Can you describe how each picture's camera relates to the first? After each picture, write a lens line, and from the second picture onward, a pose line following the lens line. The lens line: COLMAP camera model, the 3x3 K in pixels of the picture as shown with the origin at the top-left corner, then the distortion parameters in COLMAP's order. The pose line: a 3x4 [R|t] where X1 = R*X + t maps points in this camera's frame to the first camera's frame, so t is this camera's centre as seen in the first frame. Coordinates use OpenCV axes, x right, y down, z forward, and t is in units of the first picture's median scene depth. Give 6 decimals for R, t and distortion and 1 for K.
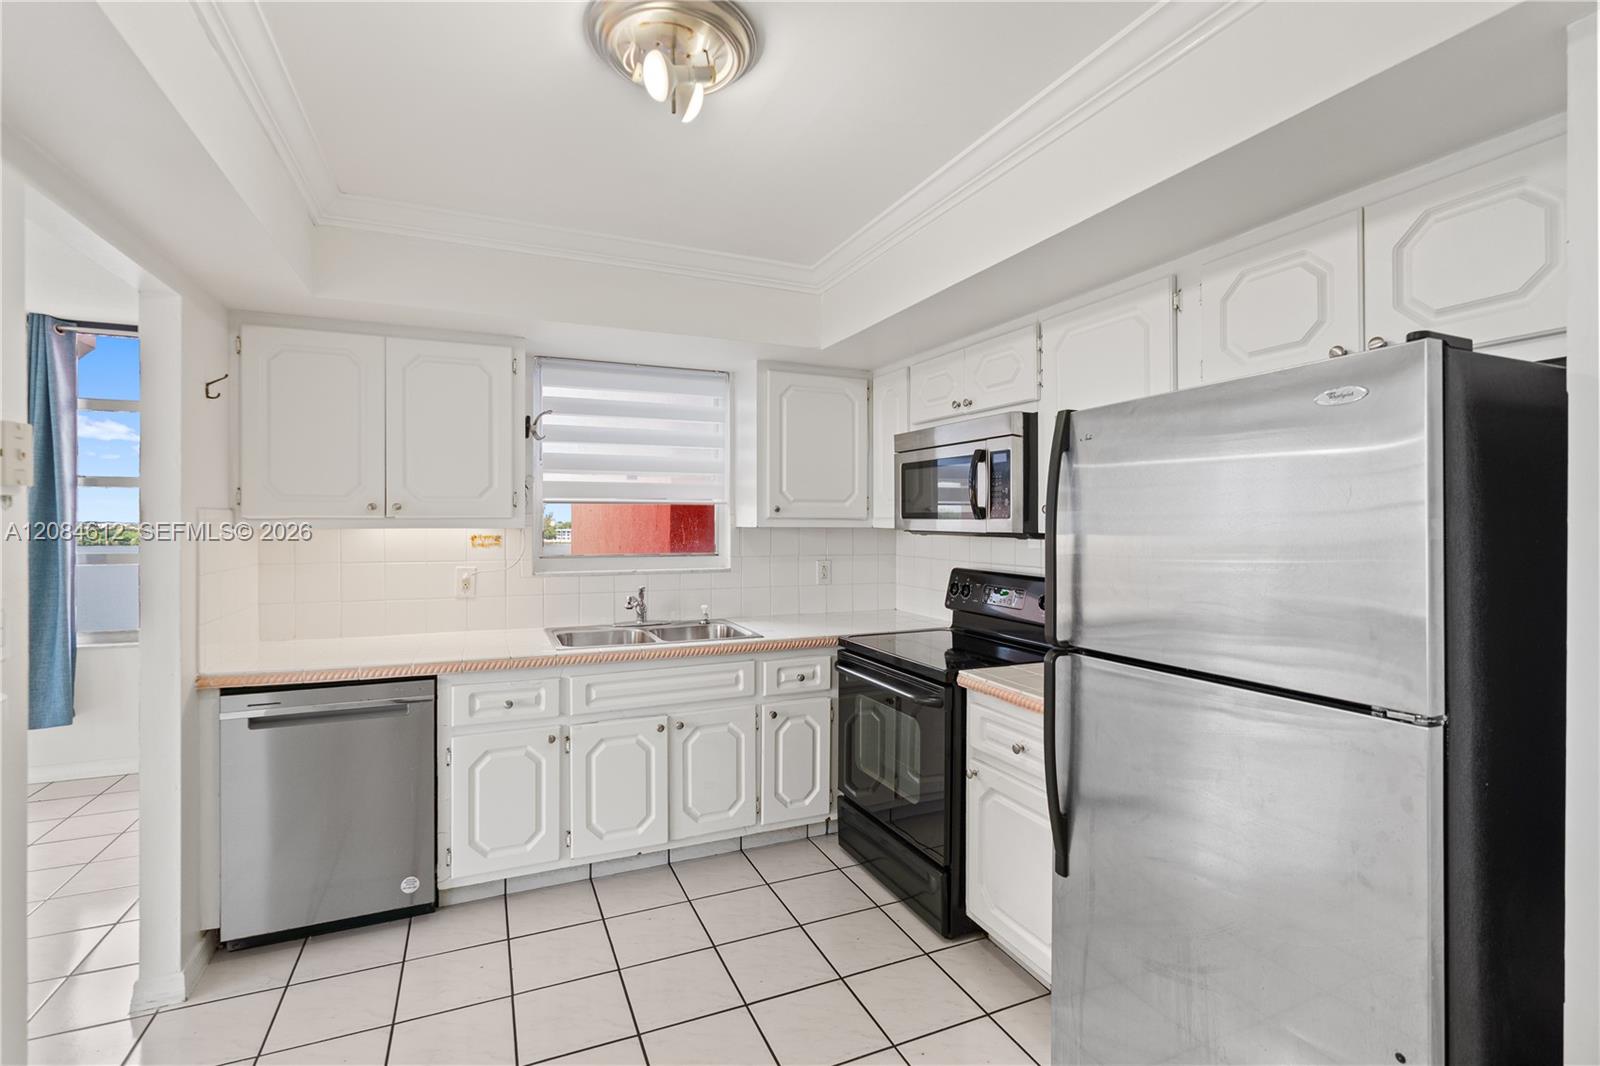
lens RADIAL K [[734.3, 0, 793.3], [0, 734.3, 522.9], [0, 0, 1]] dist [-0.002252, 0.004160]
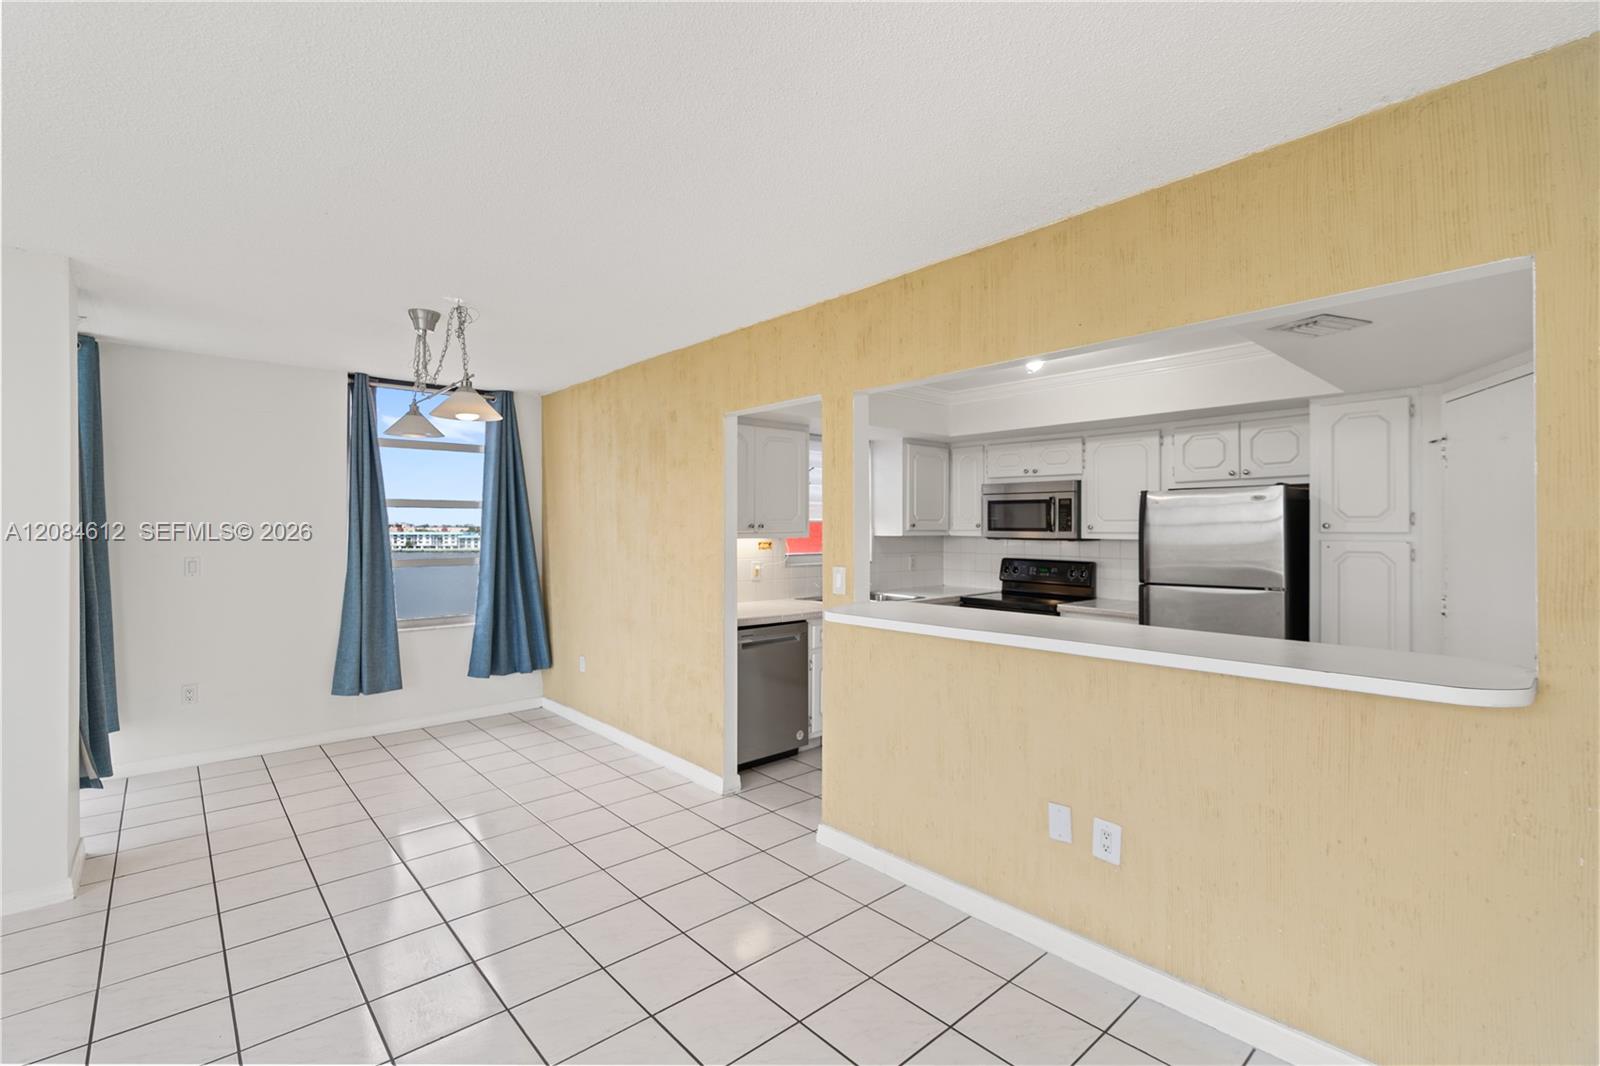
lens RADIAL K [[729.1, 0, 803.0], [0, 729.1, 529.6], [0, 0, 1]] dist [-0.001855, 0.000498]
pose [[0.944819, -0.003372, 0.327575, -0.944639], [0.002656, 0.999993, 0.002630, -0.016284], [-0.327581, -0.001615, 0.944822, -0.597667]]
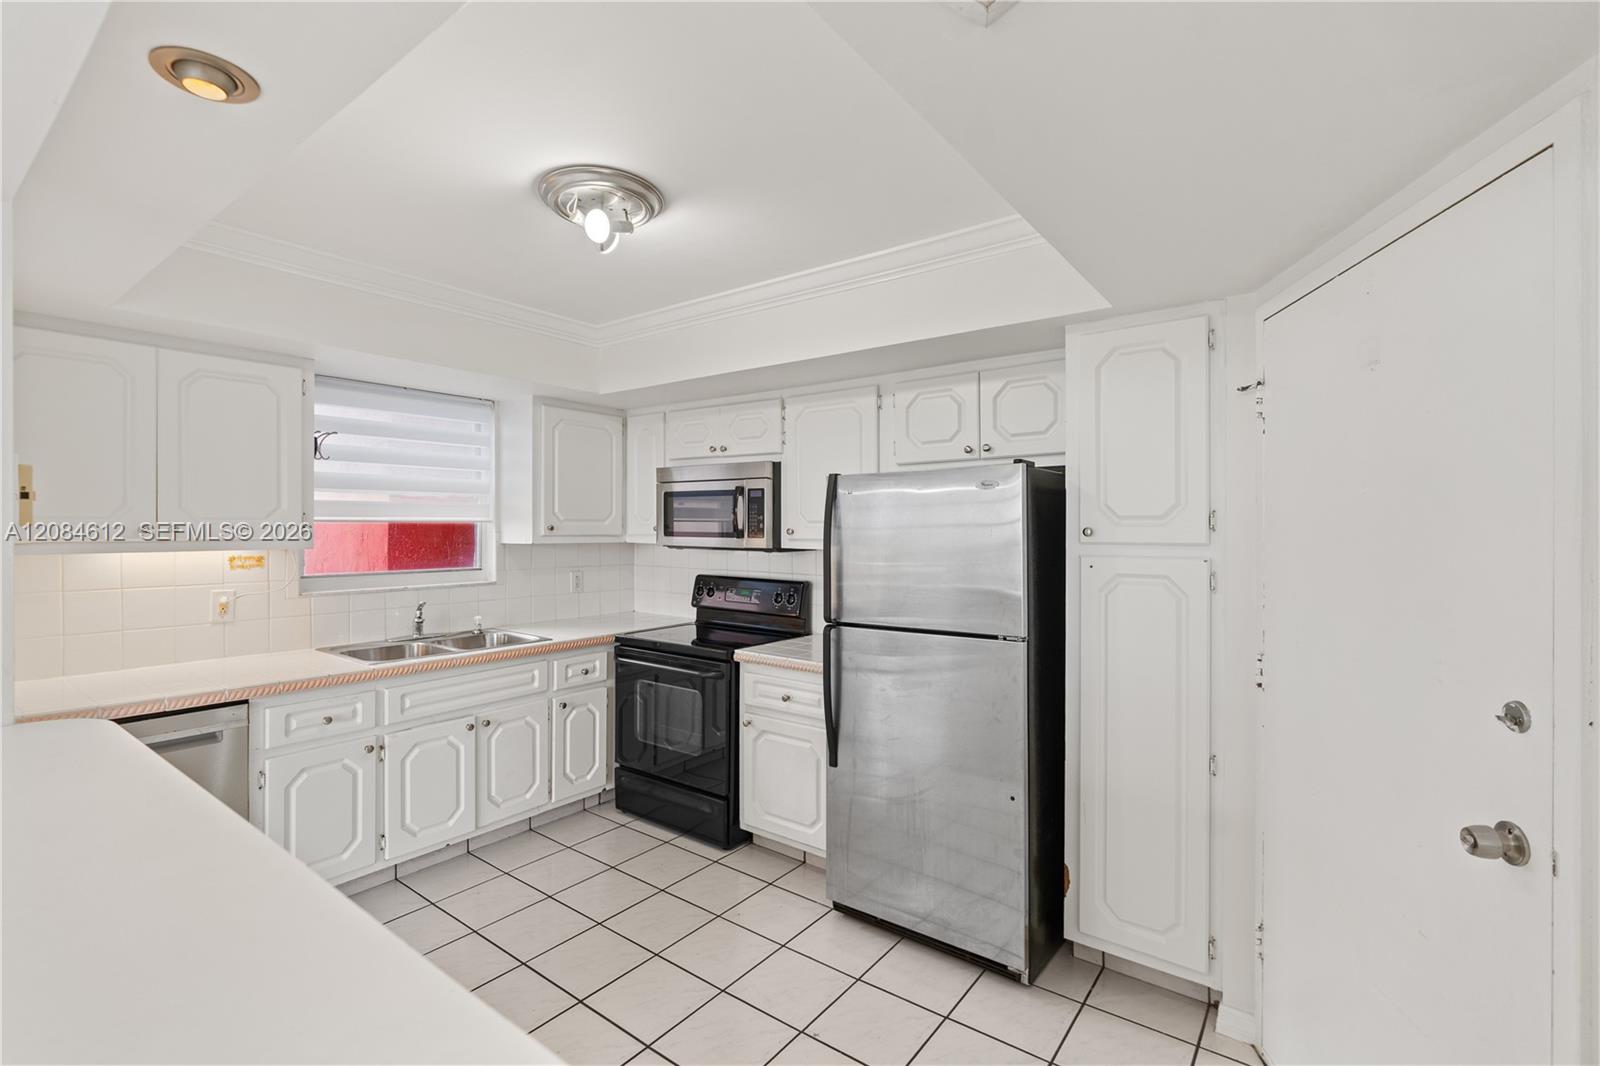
lens RADIAL K [[737.1, 0, 796.1], [0, 737.1, 526.5], [0, 0, 1]] dist [0.001449, 0.000309]
pose [[0.871766, -0.000421, 0.489922, -0.288716], [0.000876, 0.999999, -0.000701, -0.022783], [-0.489921, 0.001040, 0.871766, -0.208960]]
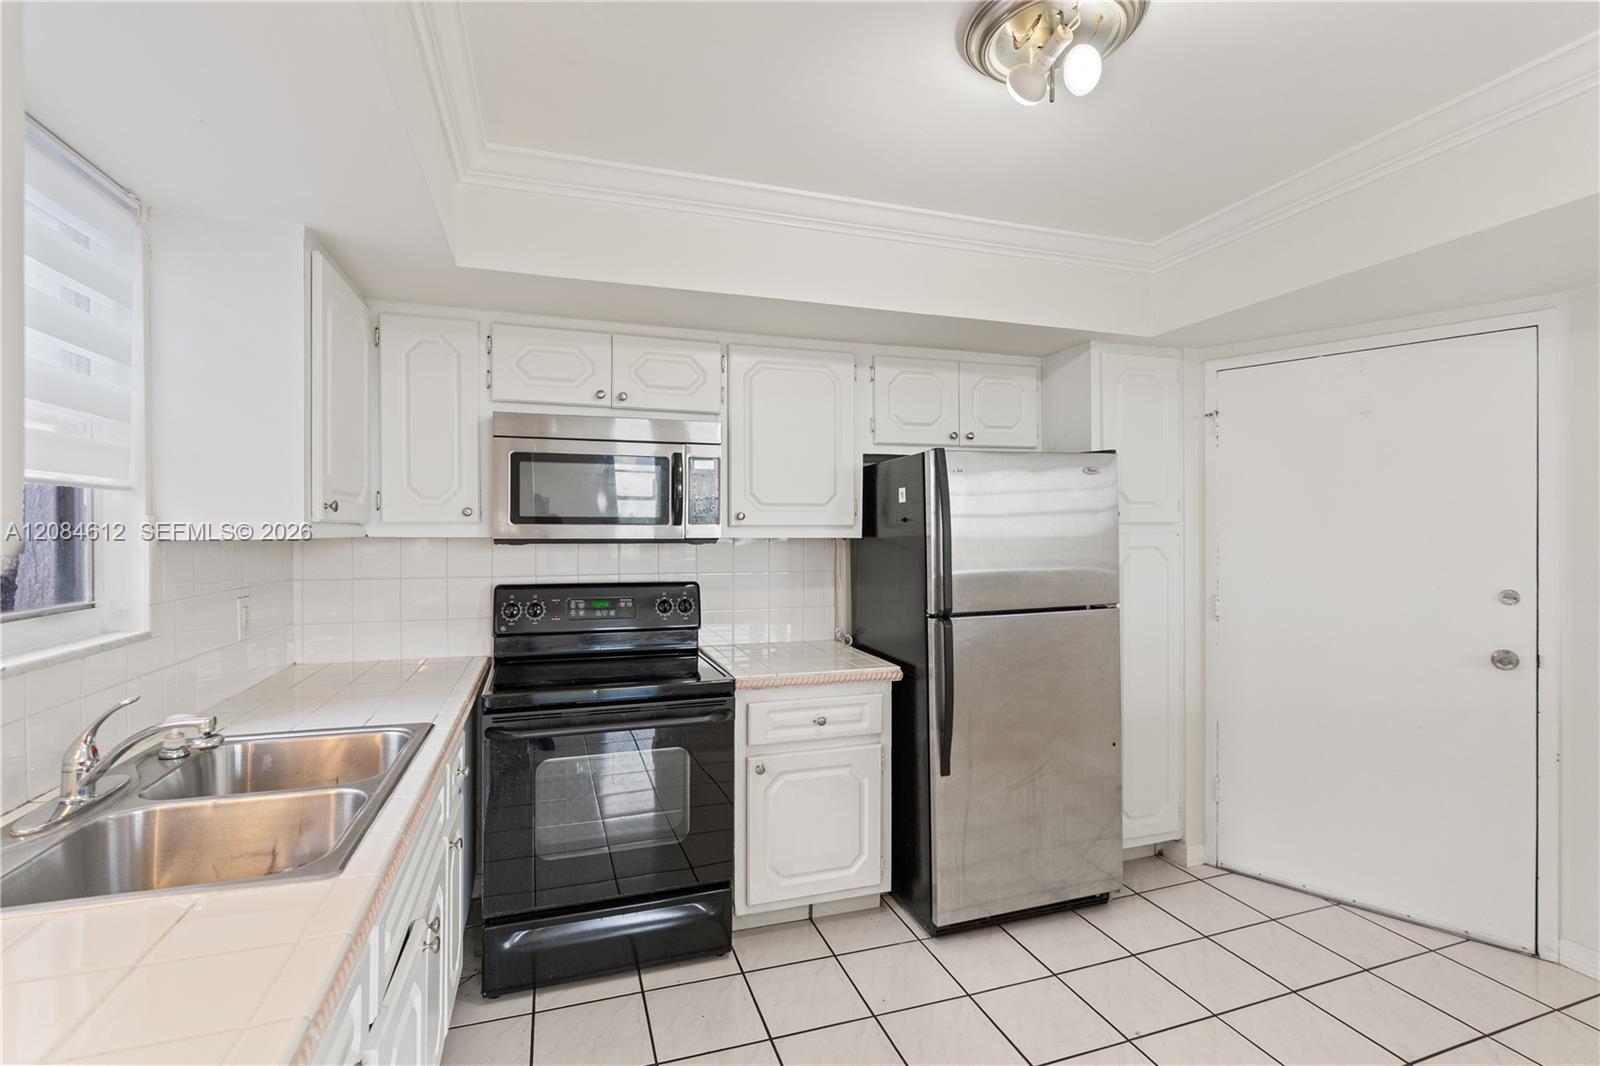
lens RADIAL K [[729.1, 0, 803.0], [0, 729.1, 529.6], [0, 0, 1]] dist [-0.001855, 0.000498]
pose [[0.078308, -0.003185, 0.996924, -0.629919], [0.005215, 0.999983, 0.002785, -0.000546], [-0.996916, 0.004981, 0.078323, 0.690849]]
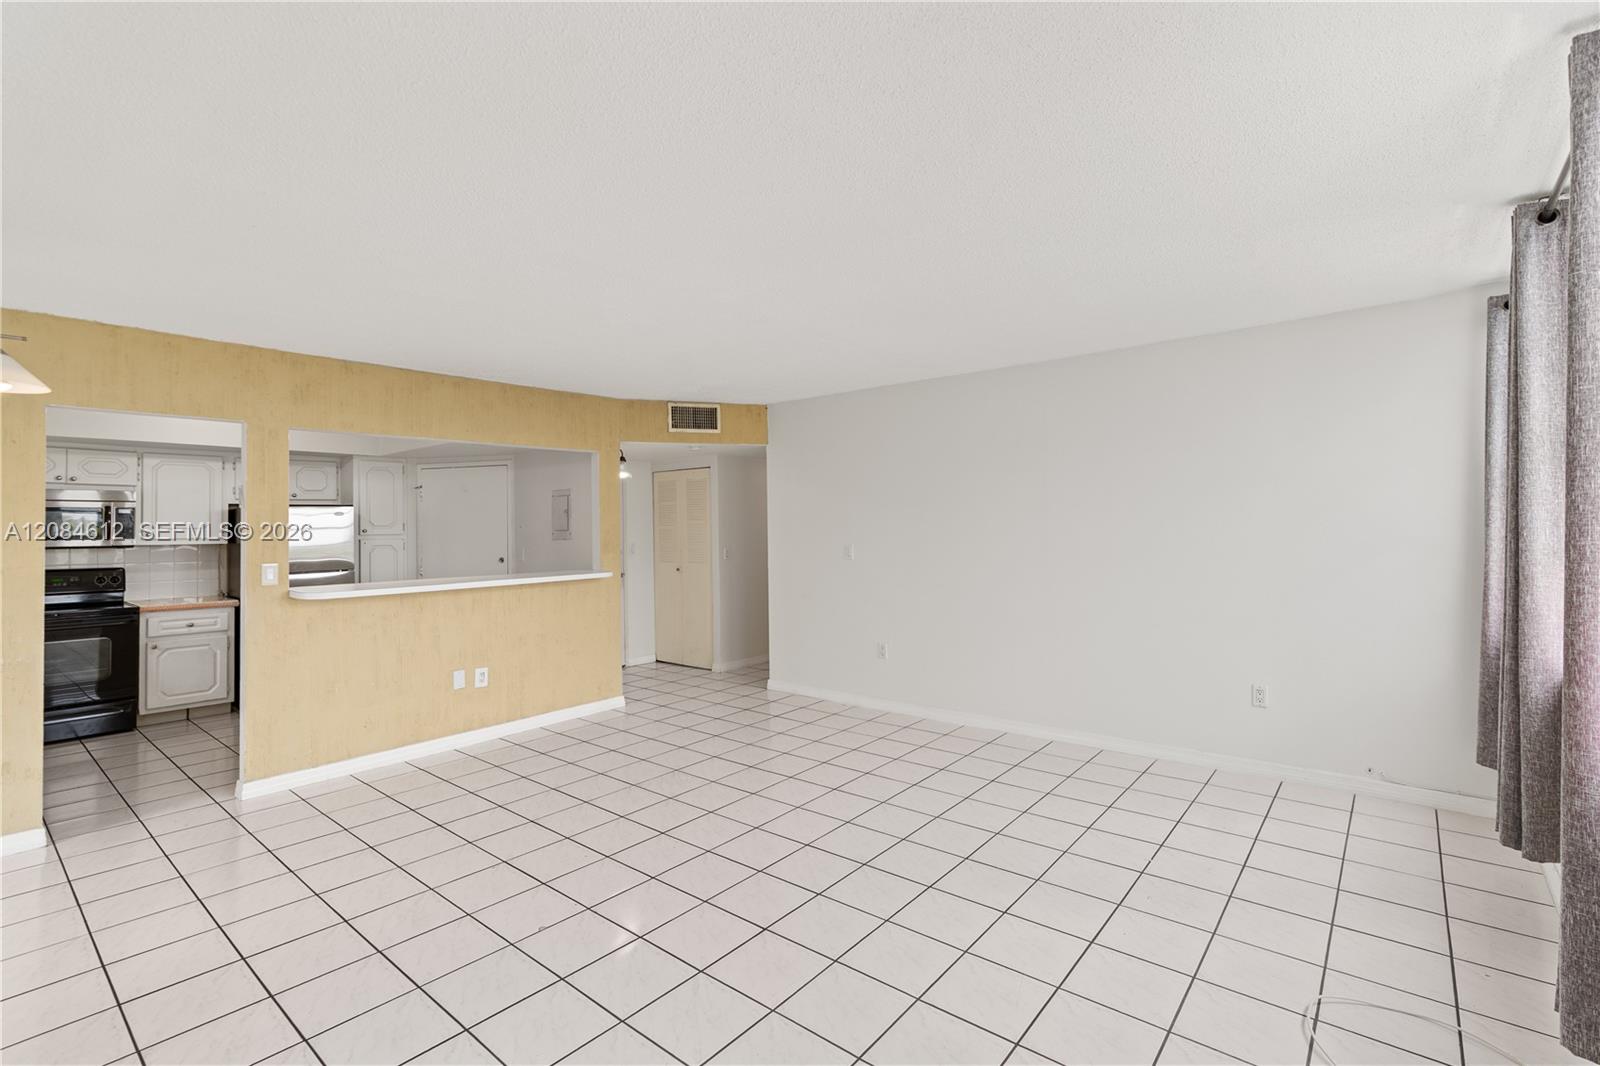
lens RADIAL K [[709.4, 0, 797.9], [0, 709.4, 512.3], [0, 0, 1]] dist [-0.010475, 0.000121]
pose [[-0.451976, 0.024458, 0.891695, -2.189042], [0.014698, 0.999693, -0.019970, -0.011568], [-0.891909, 0.004080, -0.452196, 0.140458]]
